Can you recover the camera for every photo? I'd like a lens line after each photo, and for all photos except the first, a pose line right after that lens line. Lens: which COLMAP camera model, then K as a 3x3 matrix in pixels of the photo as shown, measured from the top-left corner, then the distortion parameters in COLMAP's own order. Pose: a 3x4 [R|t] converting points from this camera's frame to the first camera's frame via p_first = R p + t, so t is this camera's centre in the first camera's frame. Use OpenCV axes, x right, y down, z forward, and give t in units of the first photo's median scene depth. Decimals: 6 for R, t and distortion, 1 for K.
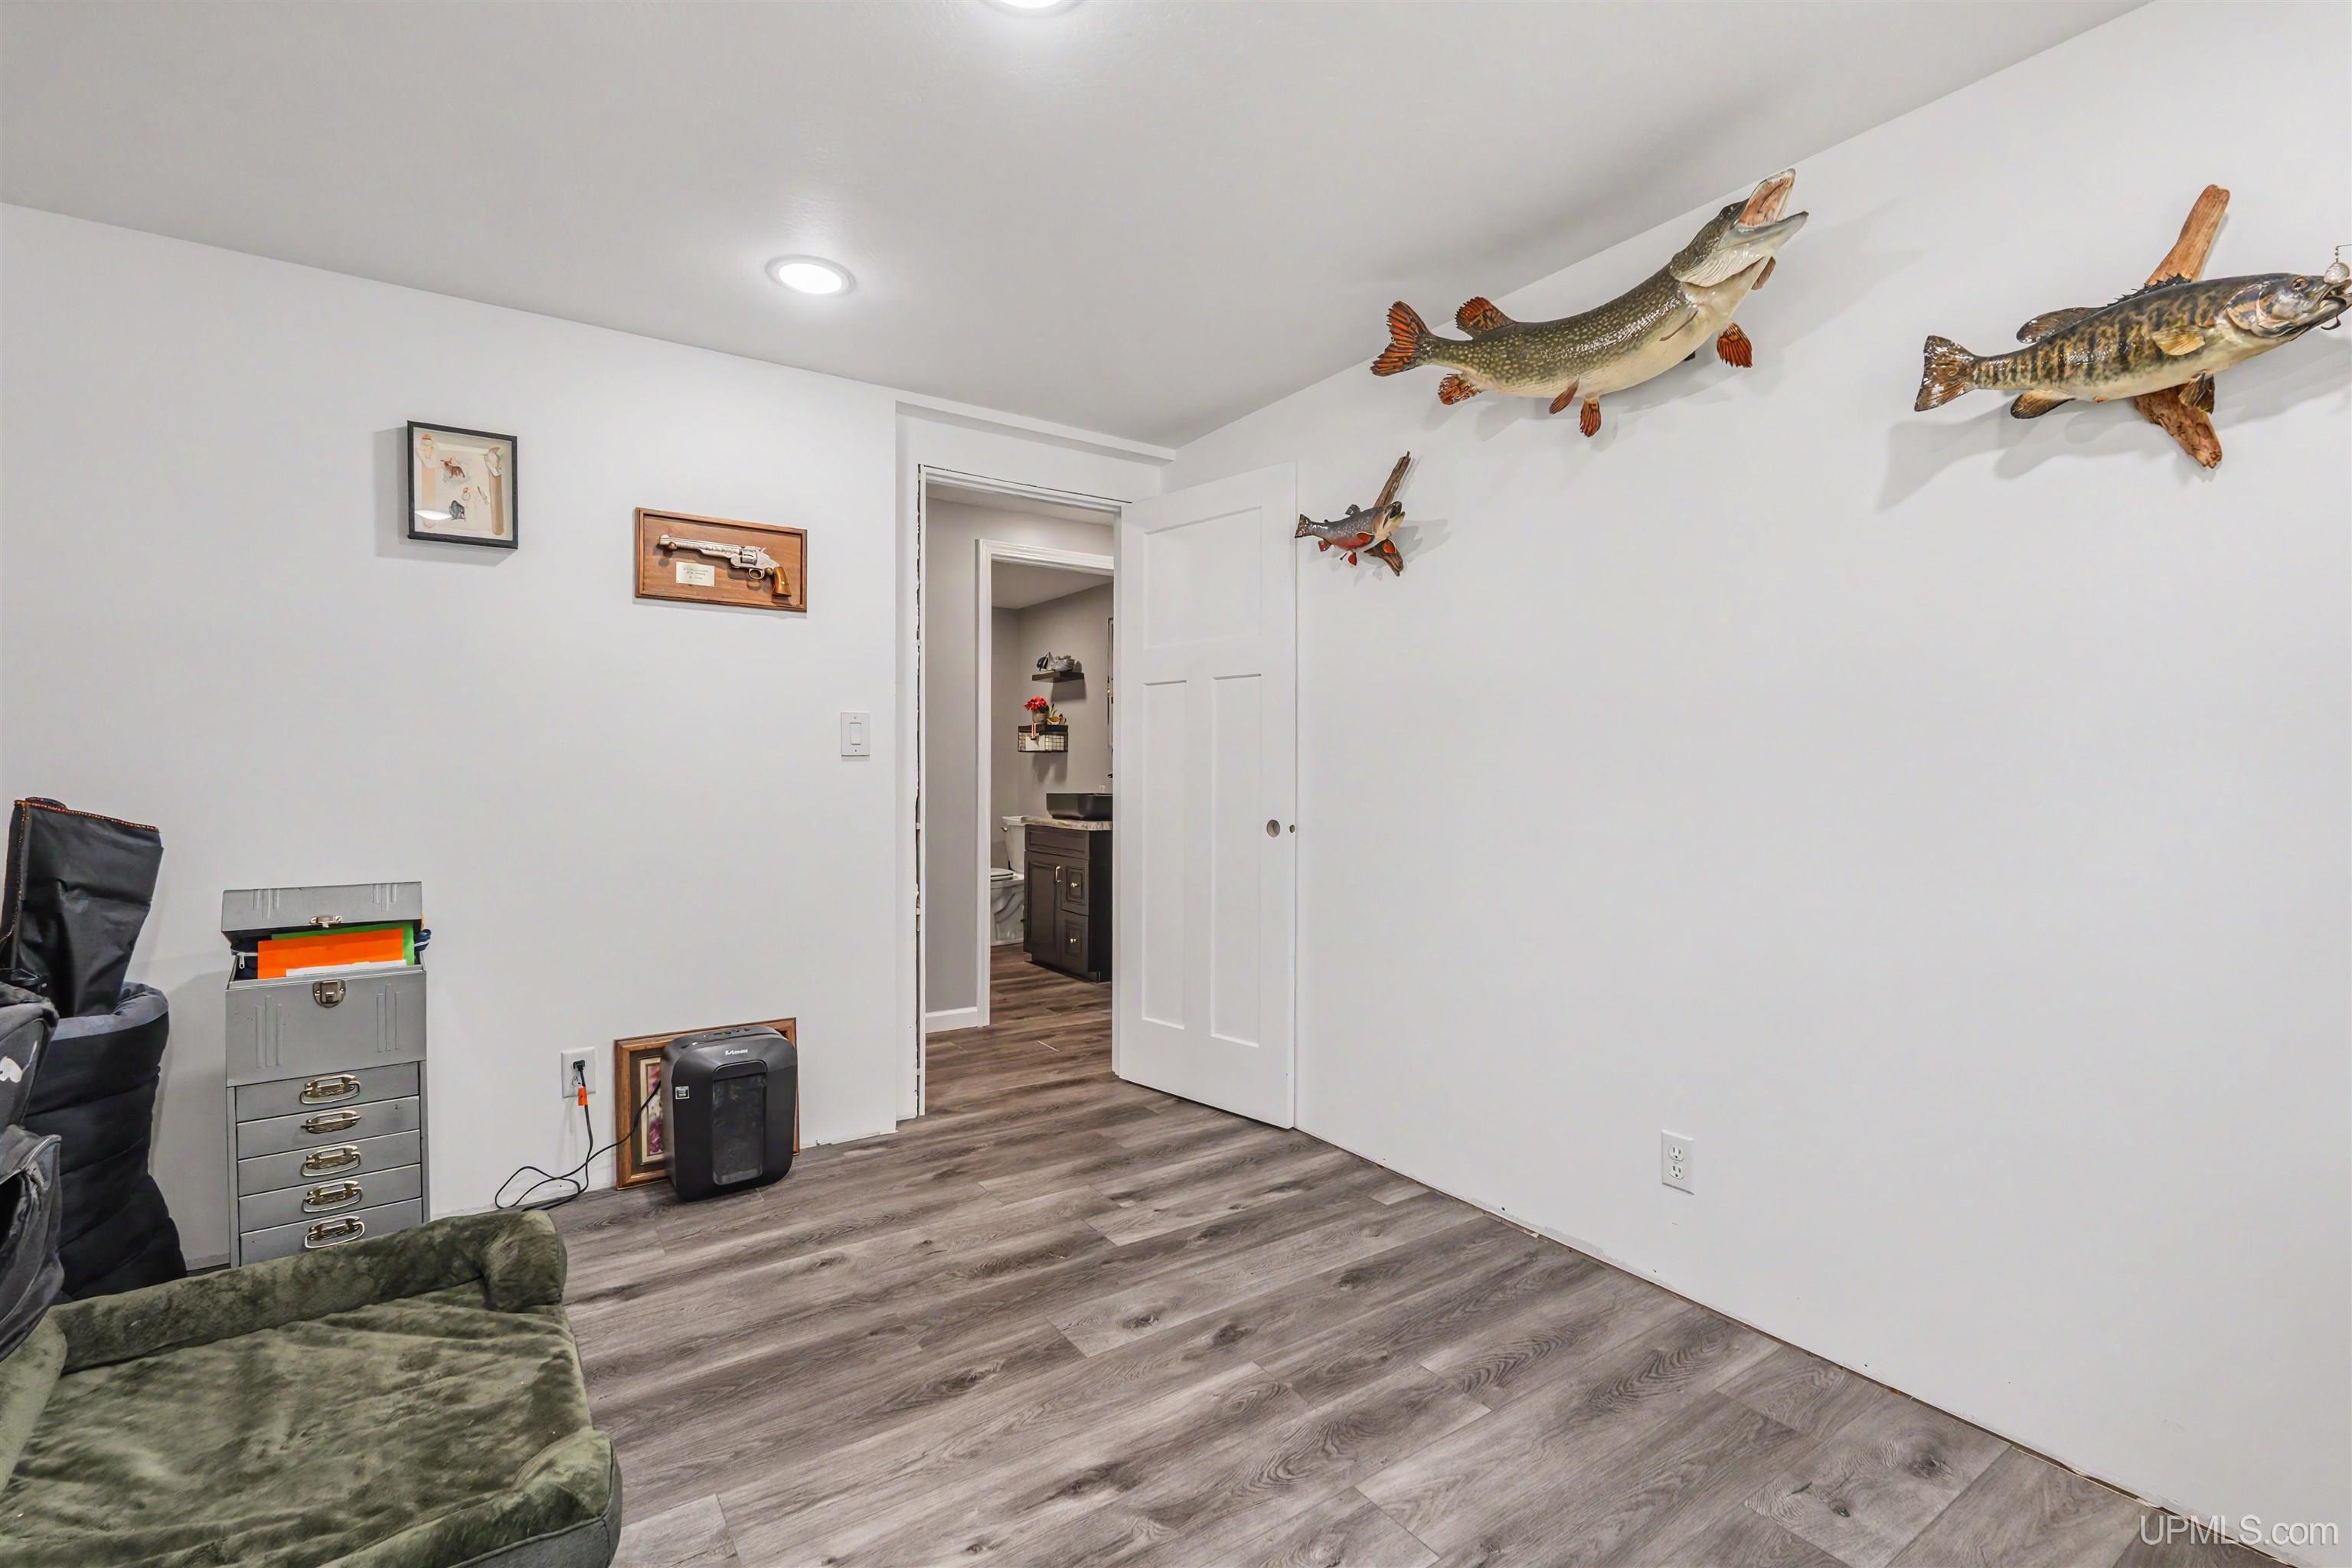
lens RADIAL K [[1034.2, 0, 1177.0], [0, 1034.2, 783.8], [0, 0, 1]] dist [0.000138, -0.000037]
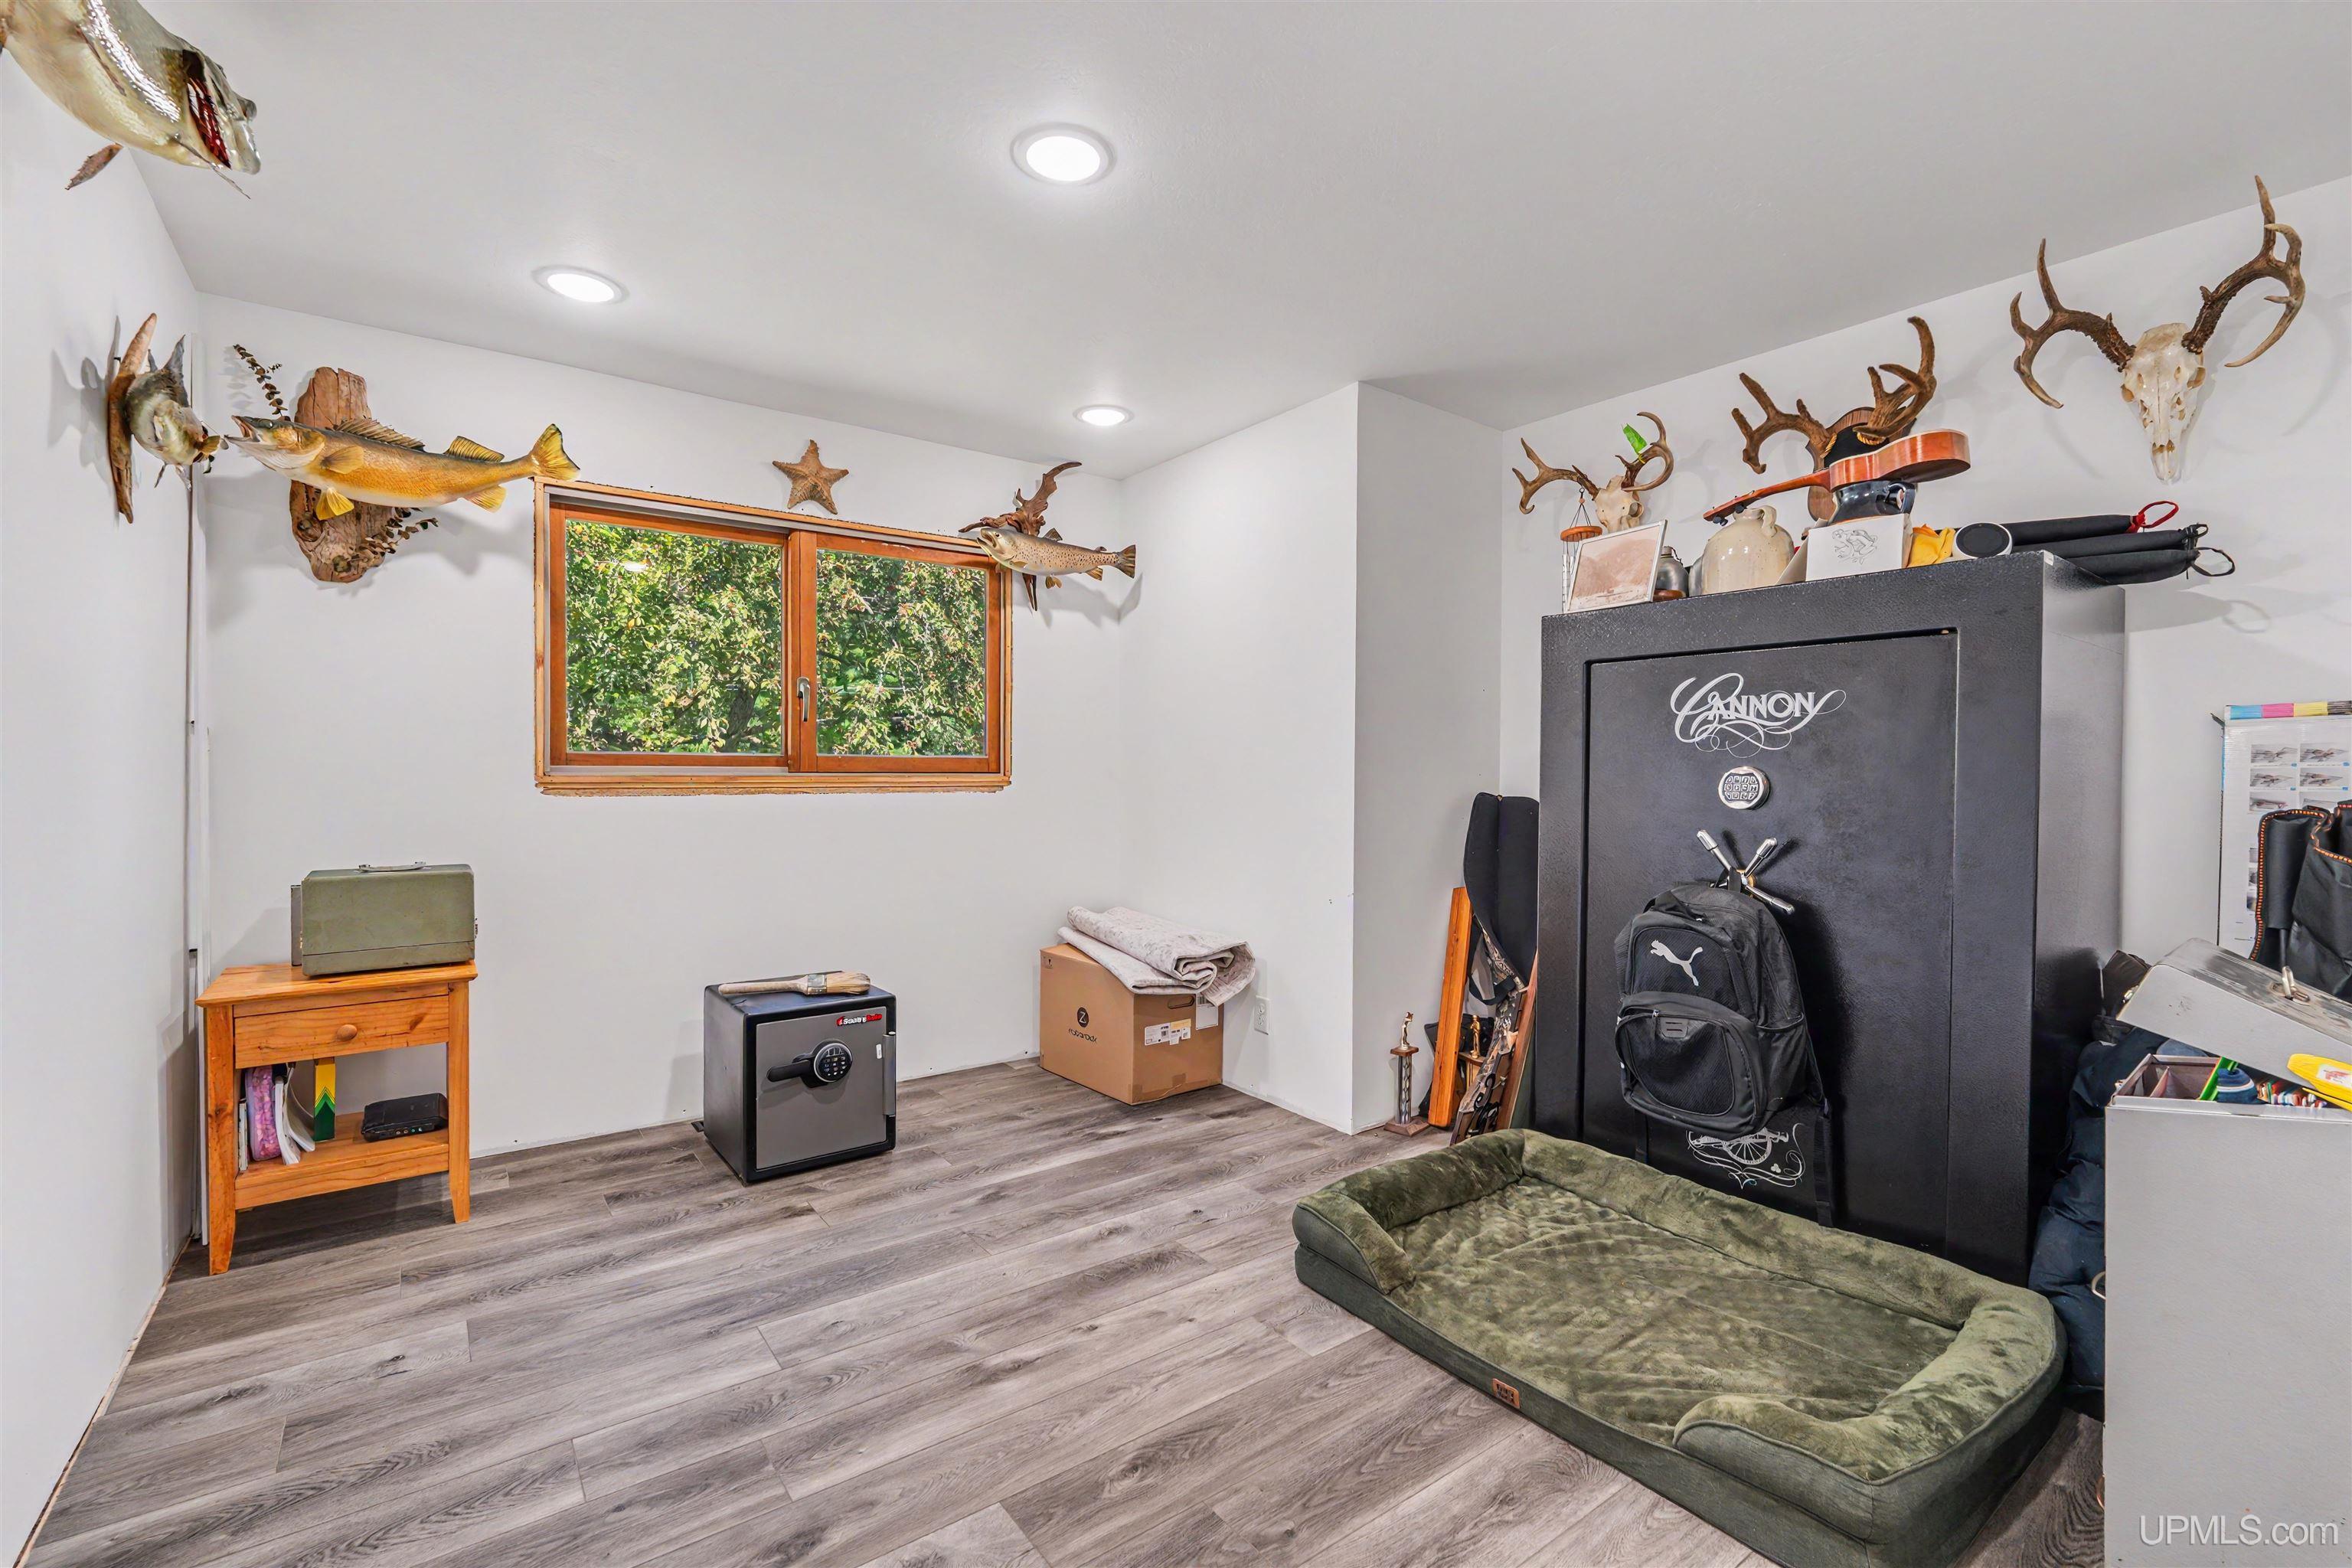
lens RADIAL K [[1034.2, 0, 1176.2], [0, 1034.2, 785.9], [0, 0, 1]] dist [0.000138, -0.000037]
pose [[-0.999180, -0.010425, -0.039115, -0.214735], [-0.011192, 0.999749, 0.019434, -0.017780], [0.038903, 0.019856, -0.999046, 2.065989]]
